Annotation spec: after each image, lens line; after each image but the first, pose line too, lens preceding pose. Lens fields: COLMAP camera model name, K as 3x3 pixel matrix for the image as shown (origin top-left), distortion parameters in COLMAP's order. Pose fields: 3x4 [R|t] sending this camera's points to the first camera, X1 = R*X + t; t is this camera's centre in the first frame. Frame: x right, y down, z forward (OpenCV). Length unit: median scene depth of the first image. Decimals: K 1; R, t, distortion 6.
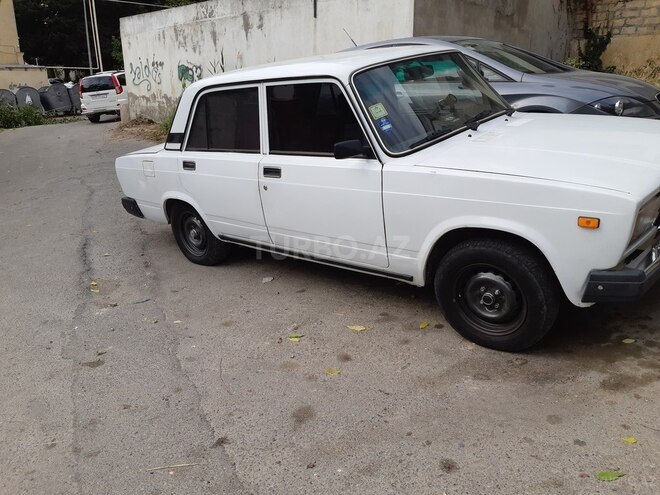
lens RADIAL K [[539.4, 0, 334.2], [0, 539.4, 250.3], [0, 0, 1]] dist [0.038375, -0.079489]
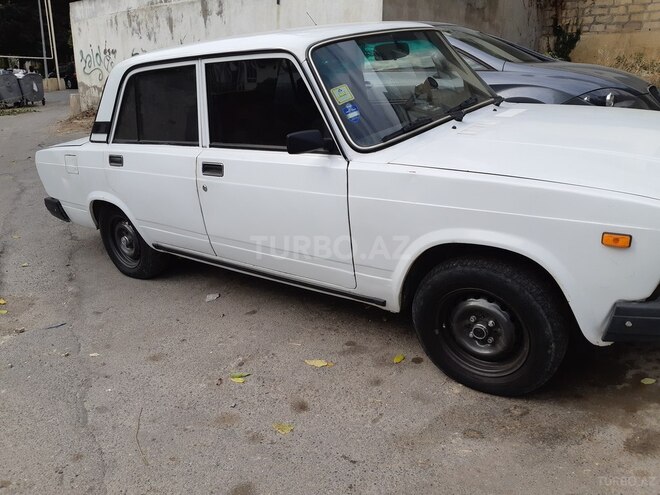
lens RADIAL K [[539.4, 0, 332.6], [0, 539.4, 249.0], [0, 0, 1]] dist [0.038375, -0.079489]
pose [[0.998405, -0.000190, 0.056455, 0.019097], [-0.000012, 0.999994, 0.003573, -0.028244], [-0.056455, -0.003568, 0.998399, 0.178231]]
